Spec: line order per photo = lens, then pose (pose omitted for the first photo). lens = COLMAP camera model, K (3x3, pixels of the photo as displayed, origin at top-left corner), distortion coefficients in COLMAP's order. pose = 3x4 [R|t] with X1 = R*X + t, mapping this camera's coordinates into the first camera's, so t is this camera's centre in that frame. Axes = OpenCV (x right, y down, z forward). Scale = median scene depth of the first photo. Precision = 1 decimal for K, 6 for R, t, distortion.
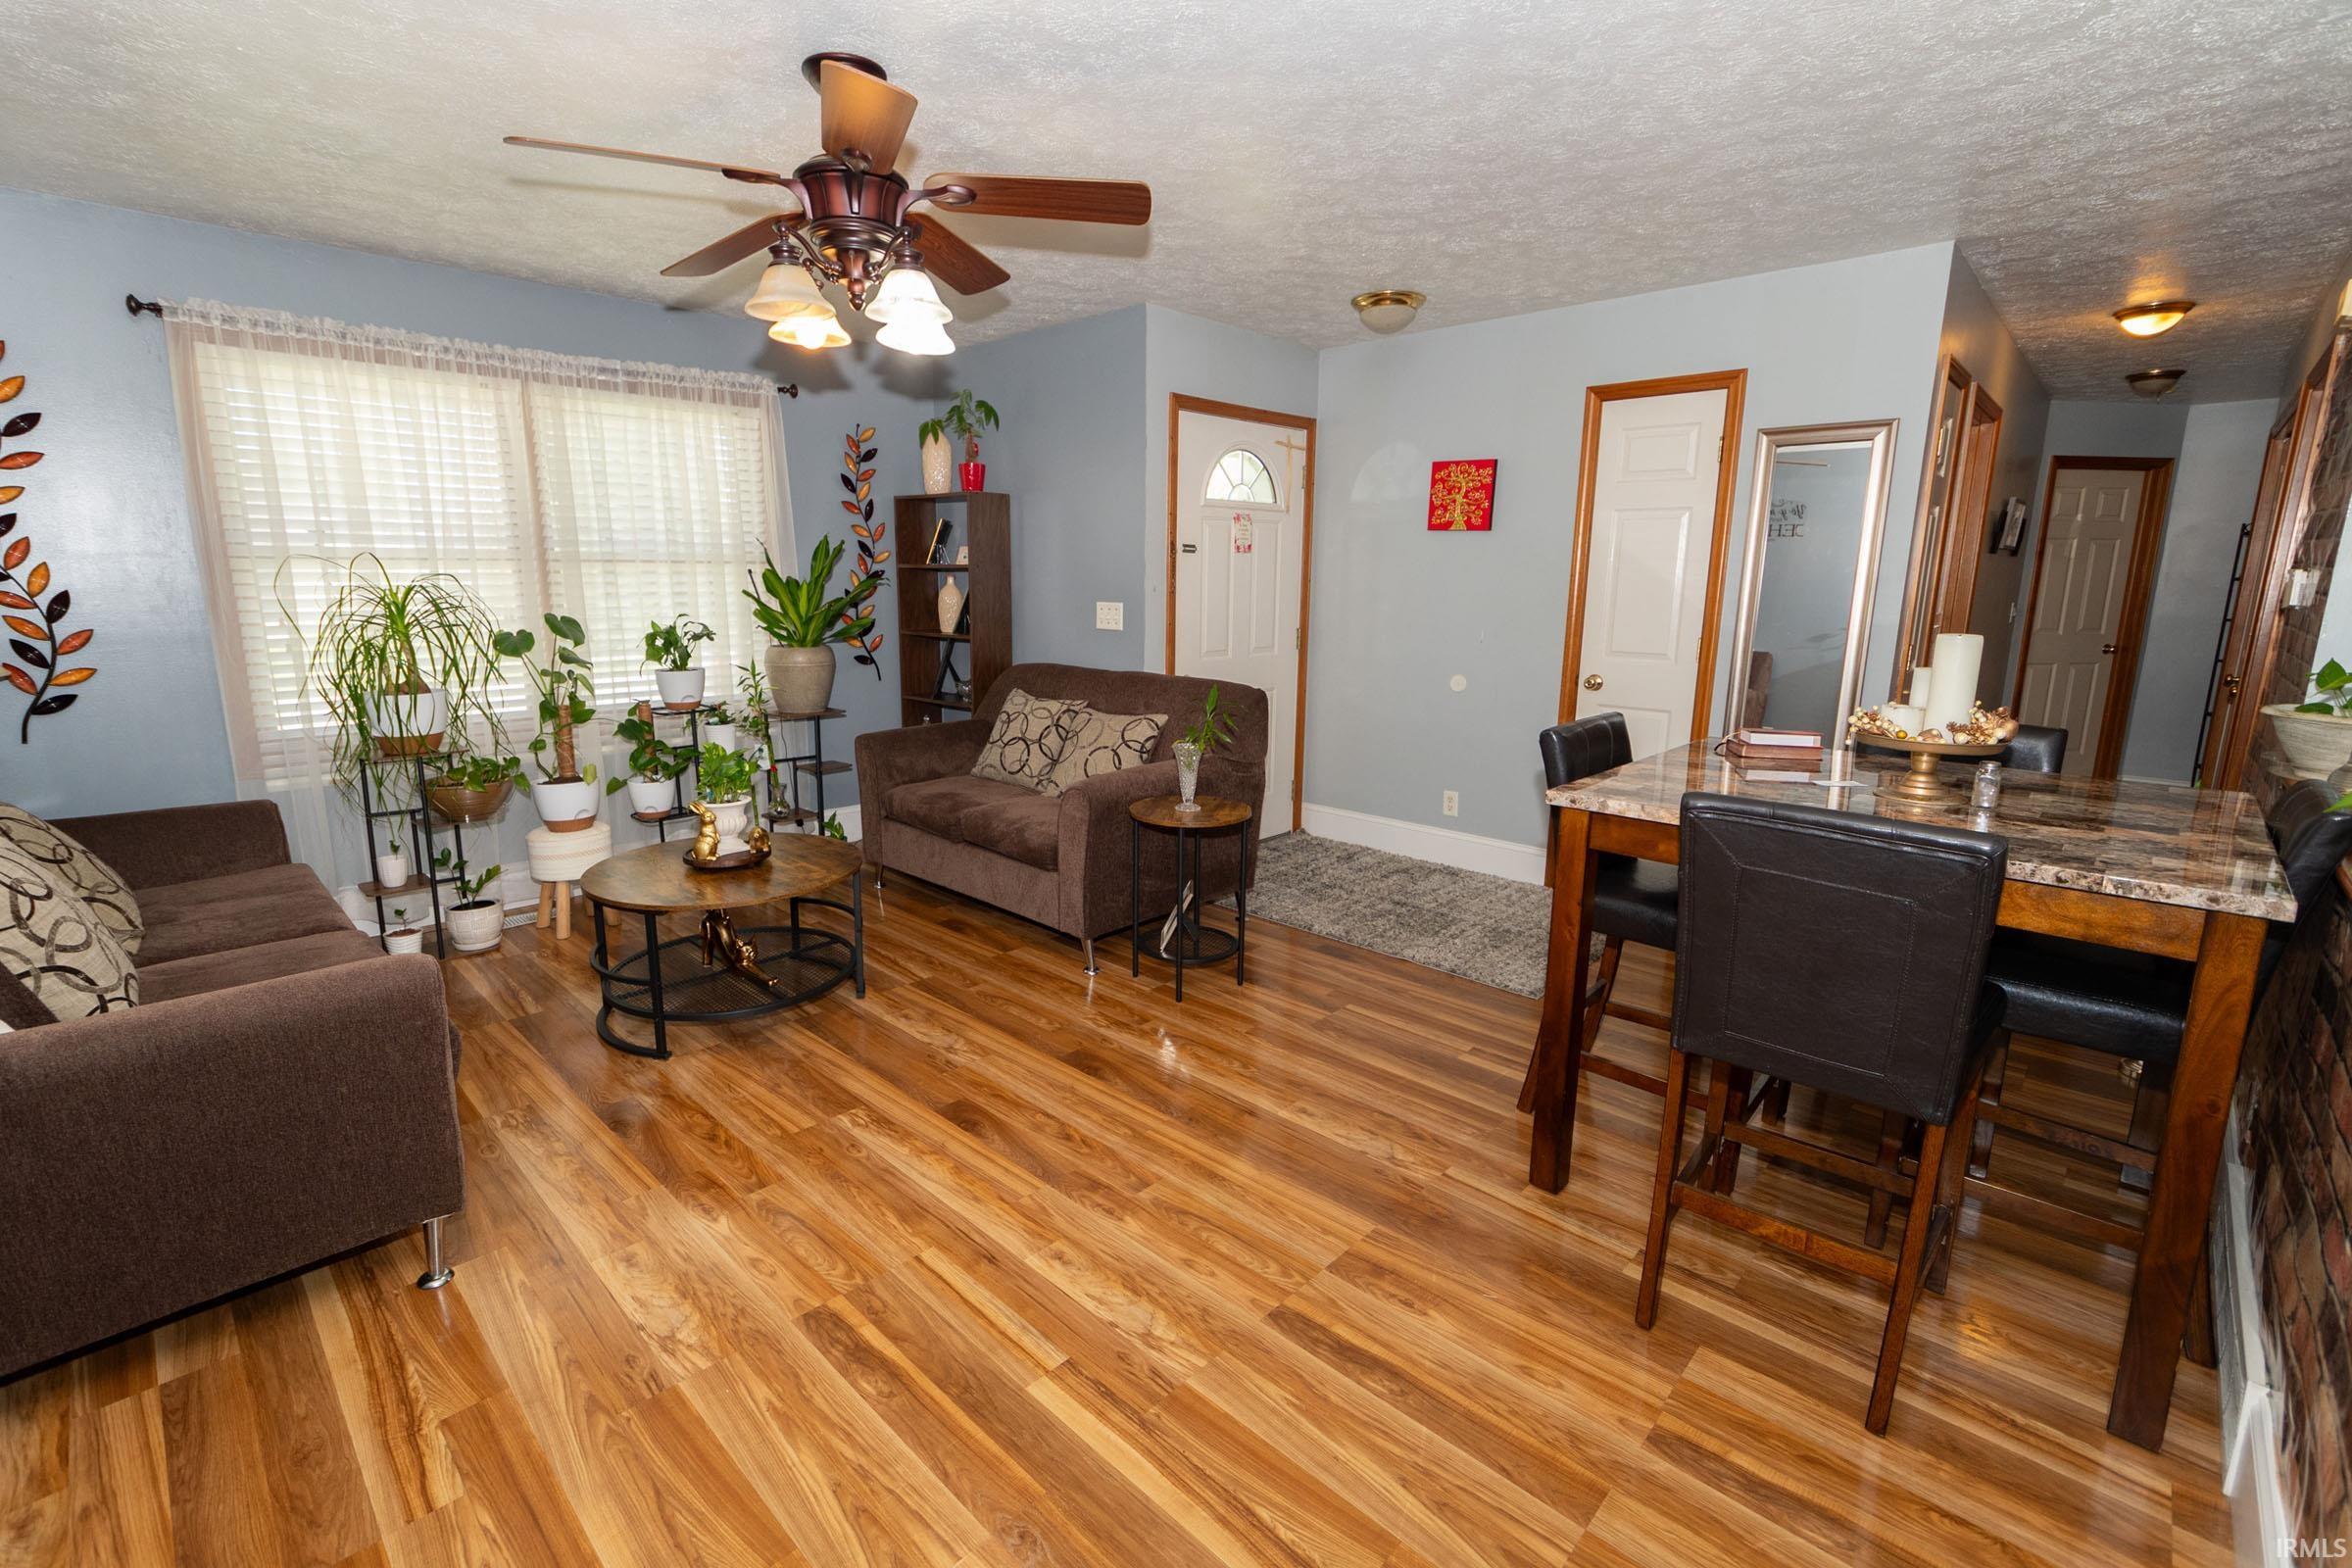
lens RADIAL K [[1032.2, 0, 1150.9], [0, 1032.2, 770.9], [0, 0, 1]] dist [-0.000735, -0.001222]
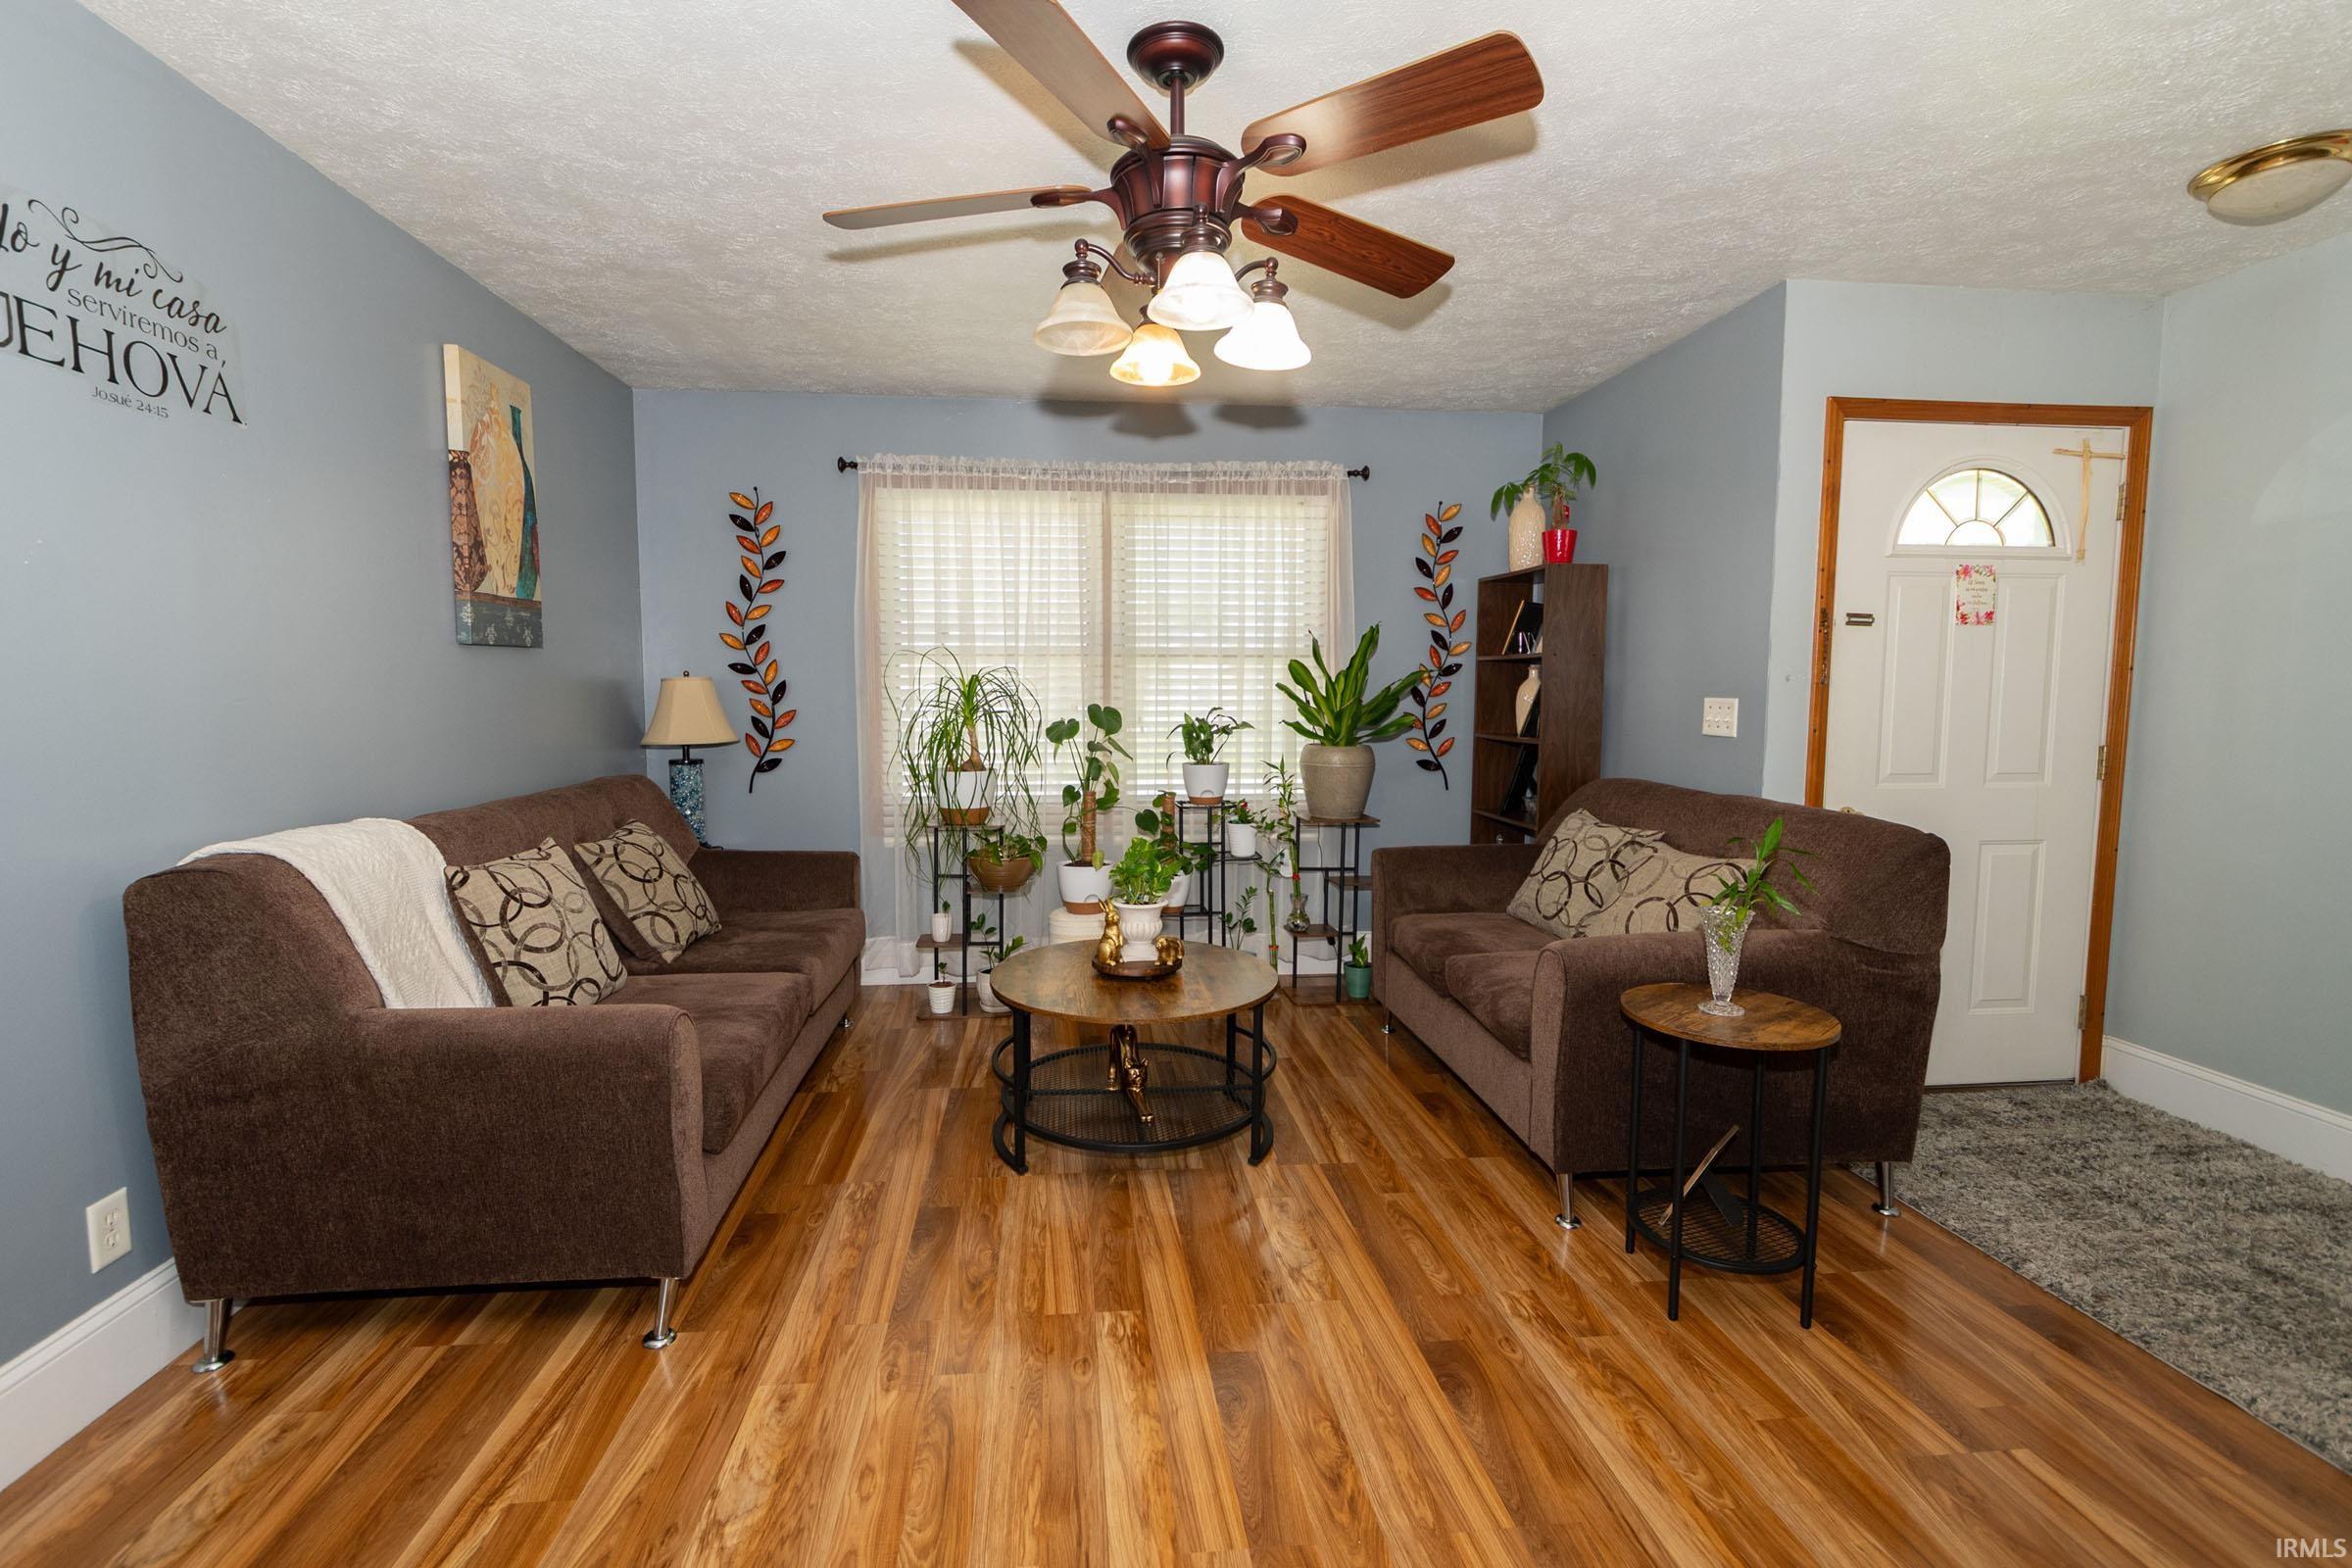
lens RADIAL K [[1048.4, 0, 1158.4], [0, 1048.4, 768.0], [0, 0, 1]] dist [-0.001268, -0.000273]
pose [[0.763135, 0.045731, -0.644619, 0.158267], [-0.118539, 0.990474, -0.070066, -0.021435], [0.635274, 0.129883, 0.761286, 0.241328]]
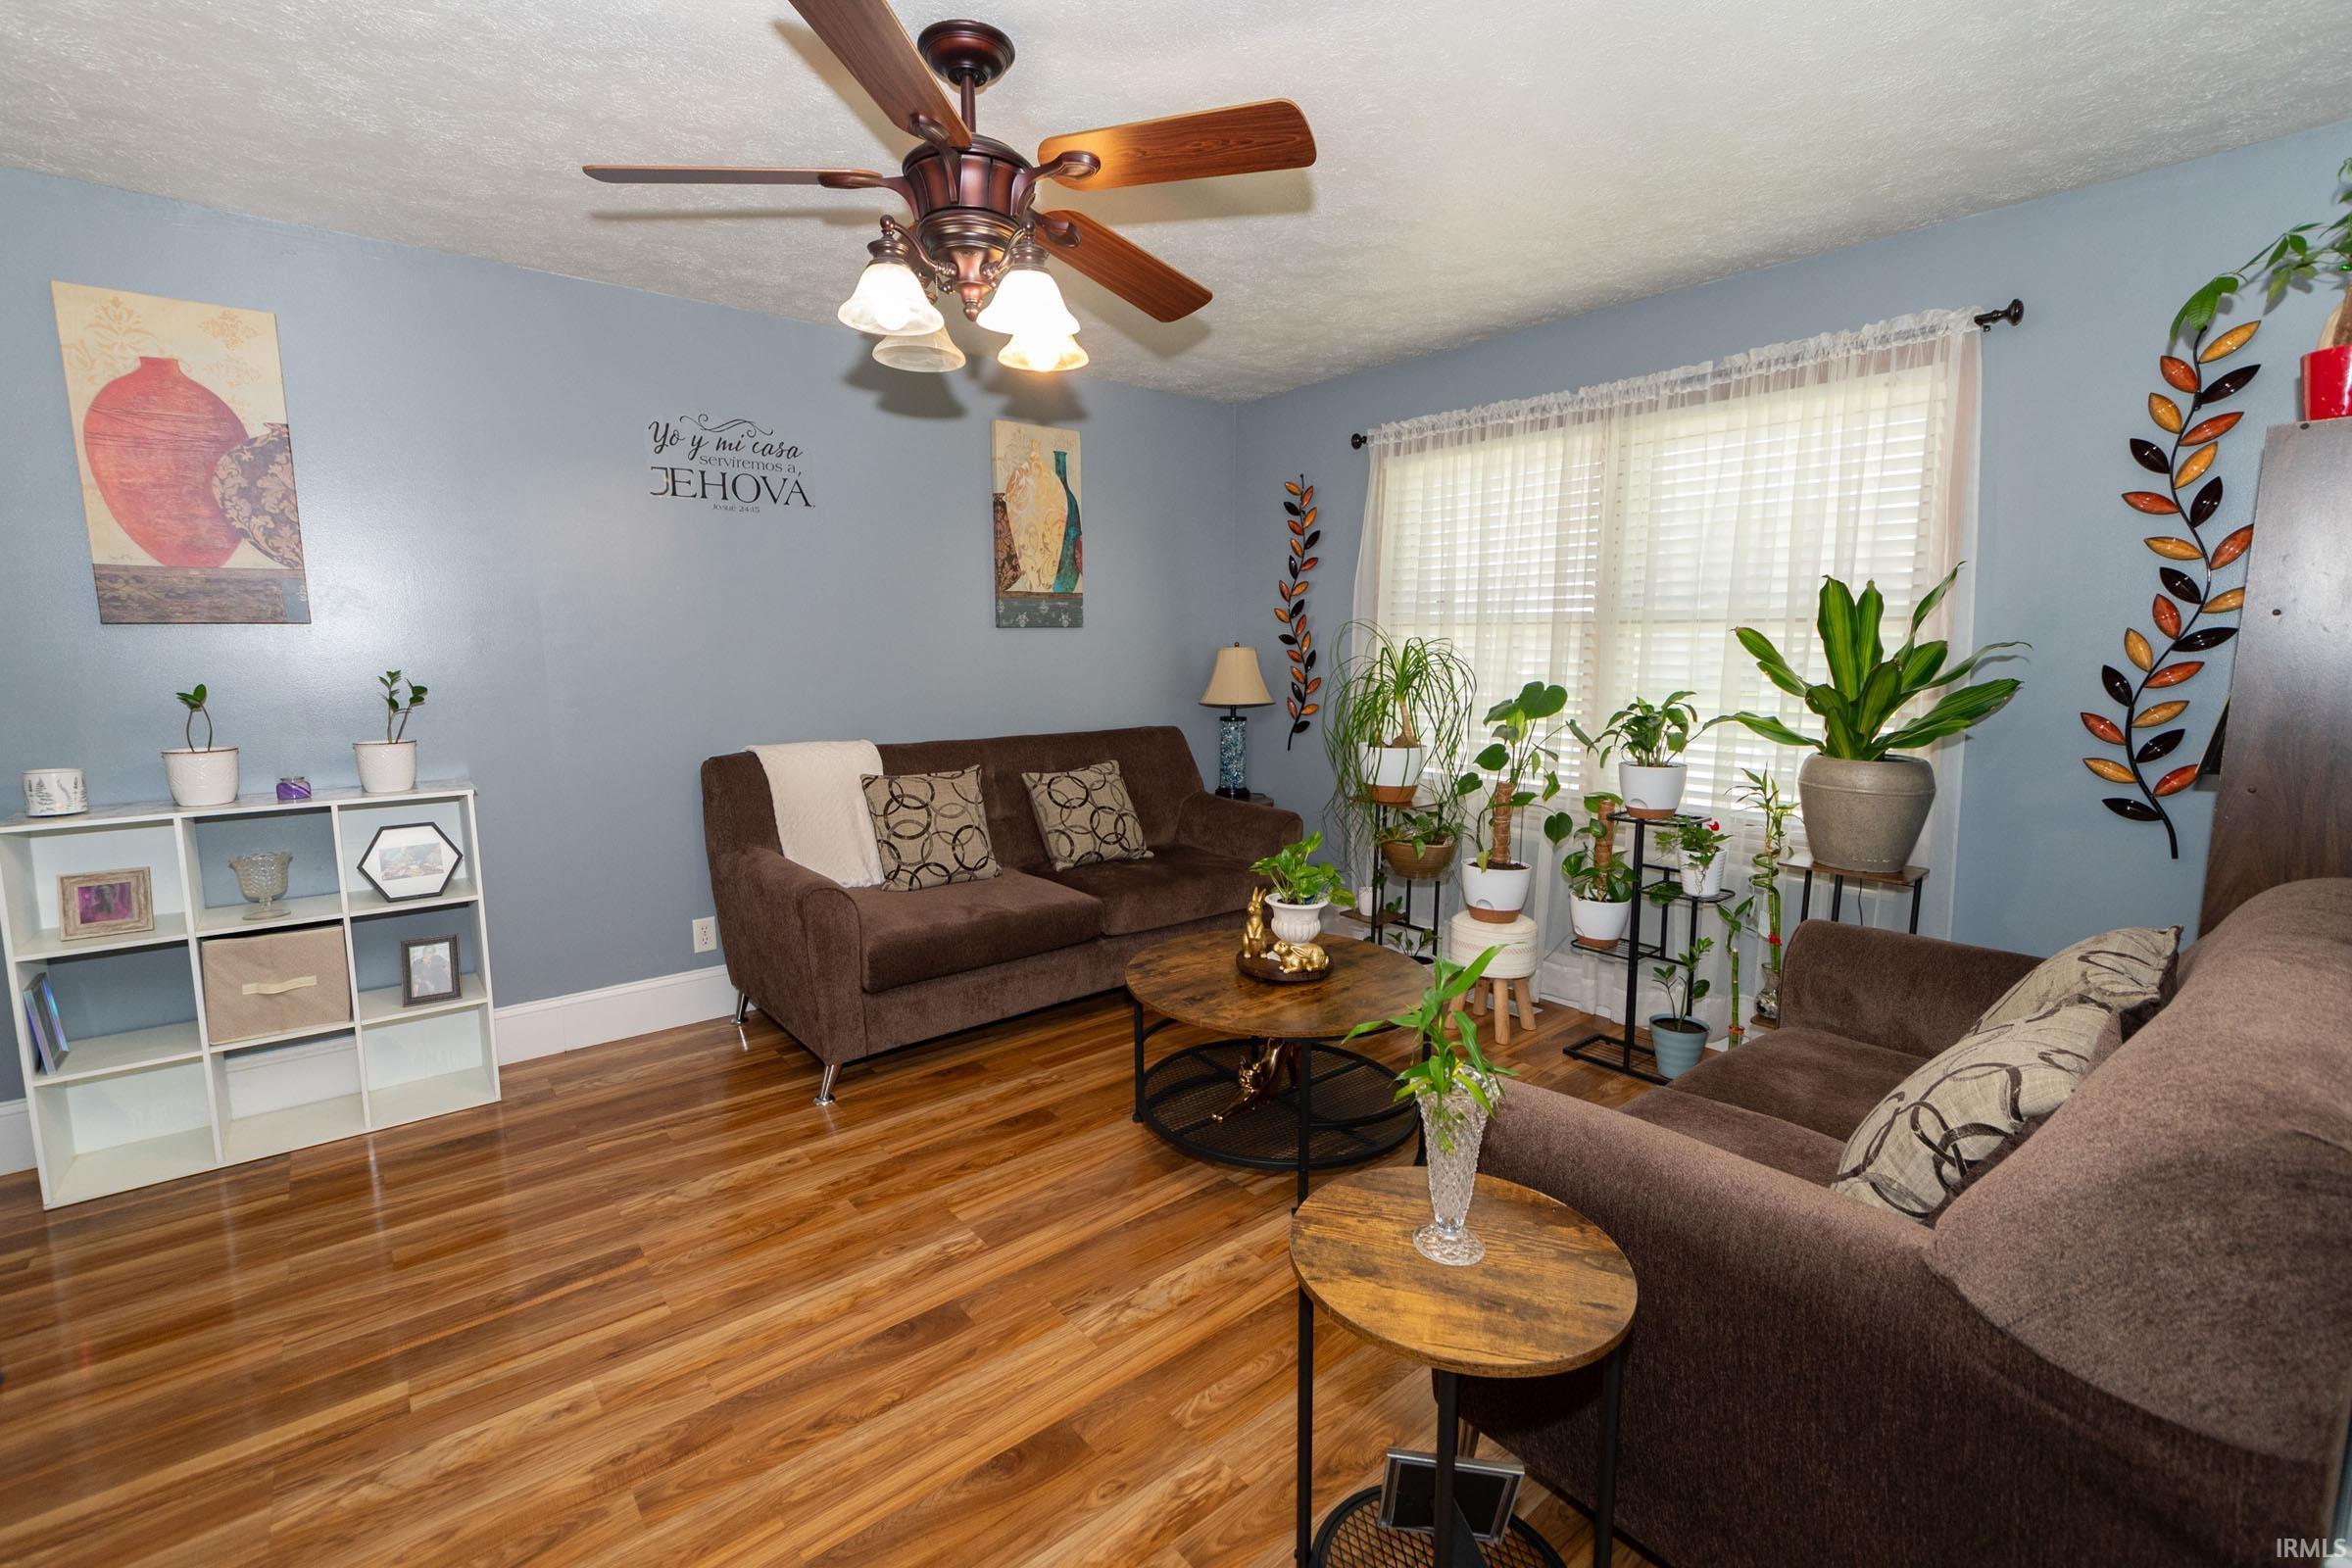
lens RADIAL K [[1036.6, 0, 1148.2], [0, 1036.6, 758.0], [0, 0, 1]] dist [0.020405, -0.013539]
pose [[-0.125175, 0.107329, -0.986312, 0.354861], [-0.189009, 0.973345, 0.129906, -0.143389], [0.973964, 0.202683, -0.101553, 0.787022]]
